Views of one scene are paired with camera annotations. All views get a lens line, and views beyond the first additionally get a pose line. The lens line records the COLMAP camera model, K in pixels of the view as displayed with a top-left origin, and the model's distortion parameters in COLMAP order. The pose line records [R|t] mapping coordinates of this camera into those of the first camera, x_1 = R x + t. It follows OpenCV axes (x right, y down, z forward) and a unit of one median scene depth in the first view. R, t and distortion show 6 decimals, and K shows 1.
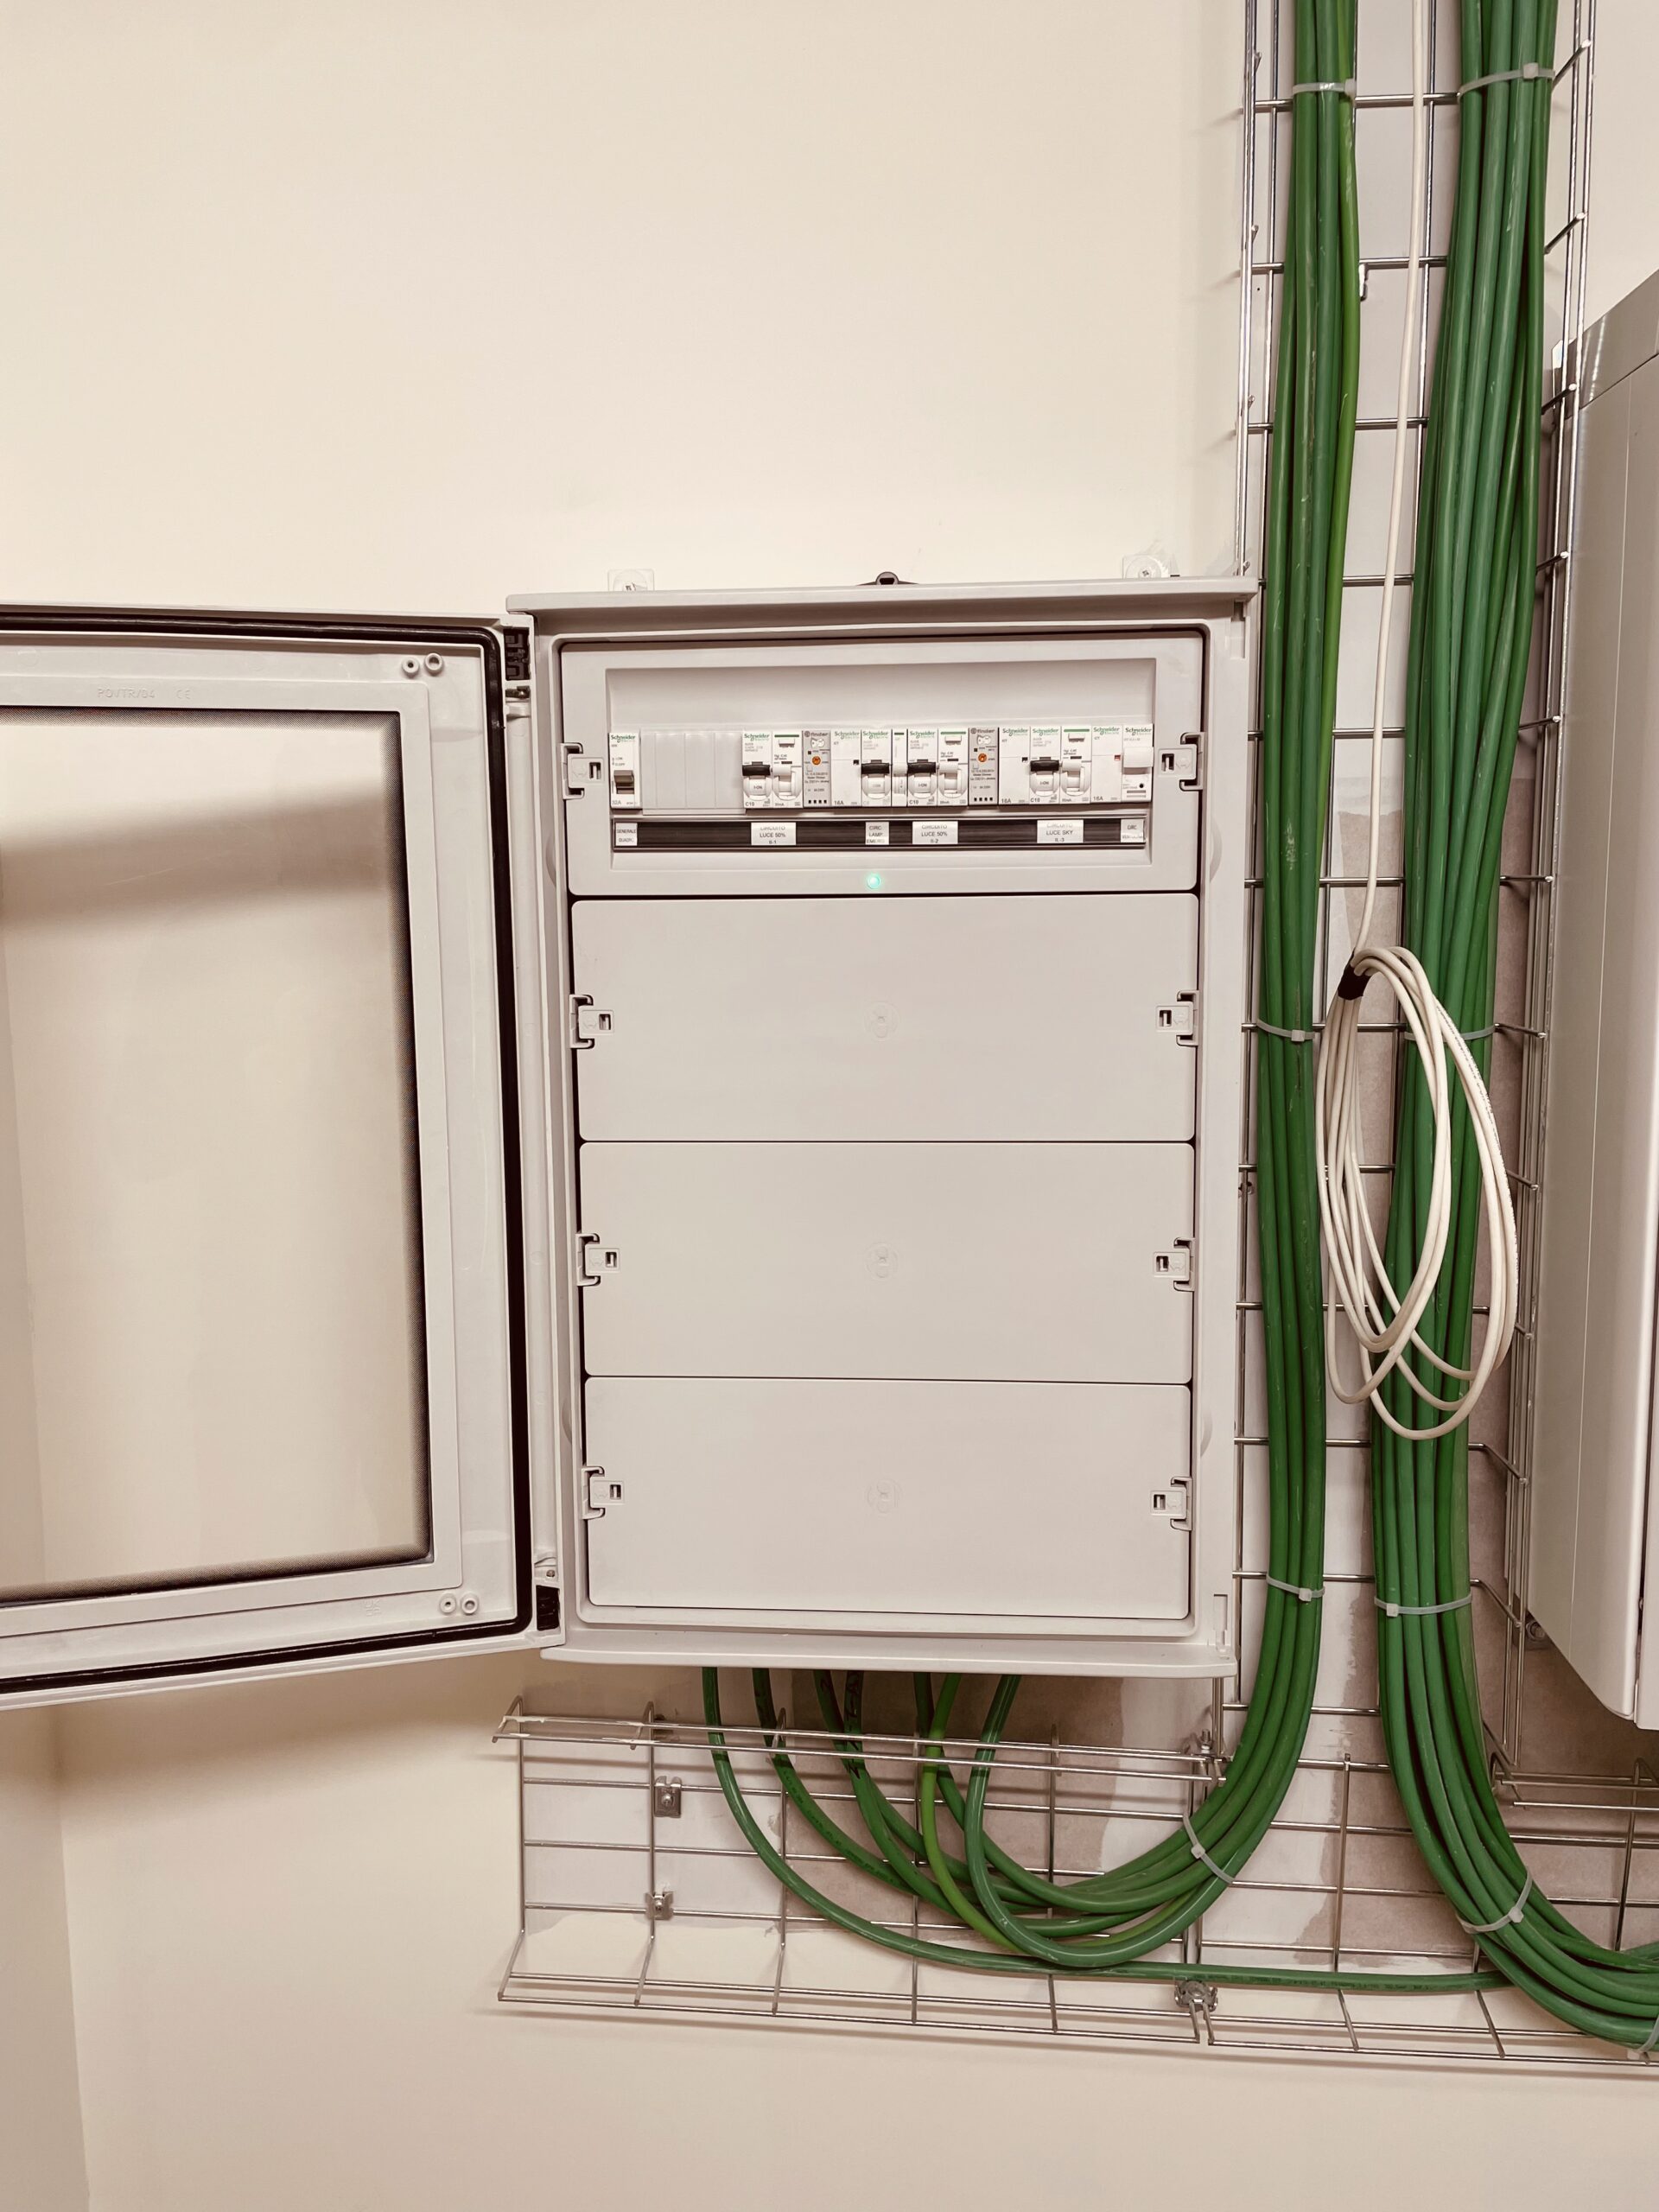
lens RADIAL K [[1679.2, 0, 828.7], [0, 1679.2, 1099.8], [0, 0, 1]] dist [0.088538, -0.114125]
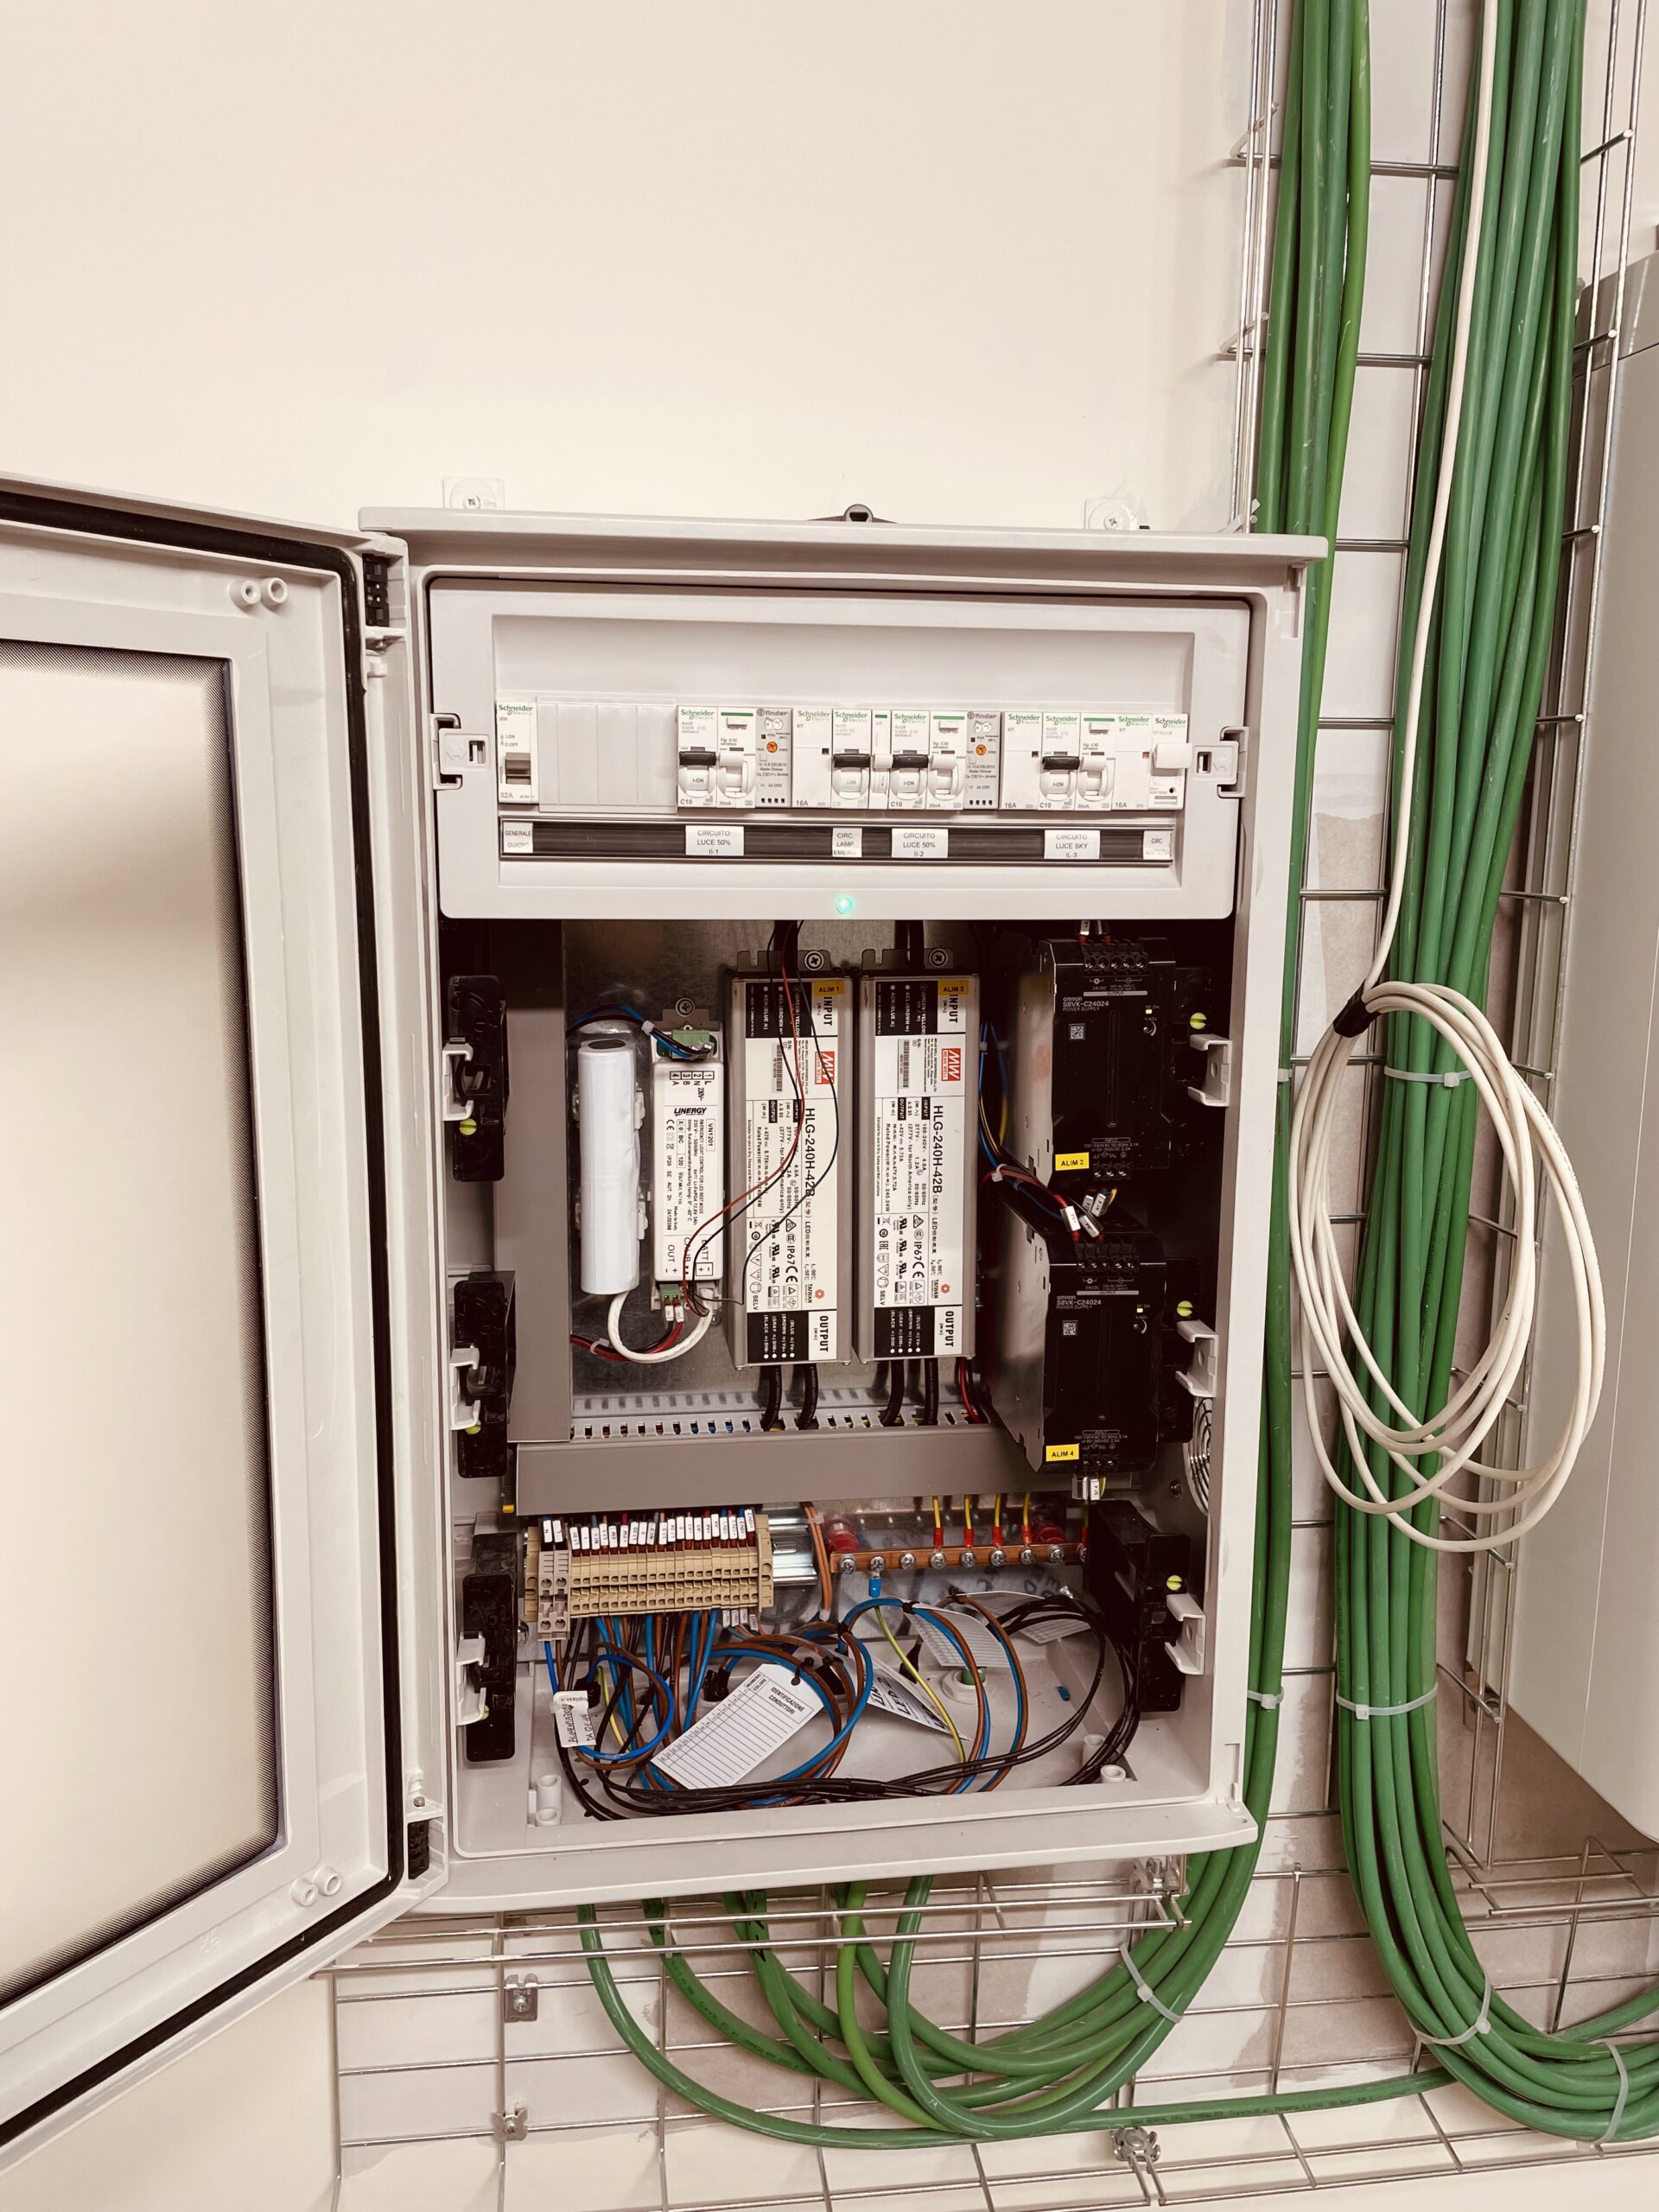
lens RADIAL K [[1679.2, 0, 826.3], [0, 1679.2, 1105.4], [0, 0, 1]] dist [0.088538, -0.114125]
pose [[0.976760, -0.018499, 0.213536, -0.130195], [0.009218, 0.998972, 0.044378, -0.061323], [-0.214137, -0.041378, 0.975927, 0.200705]]
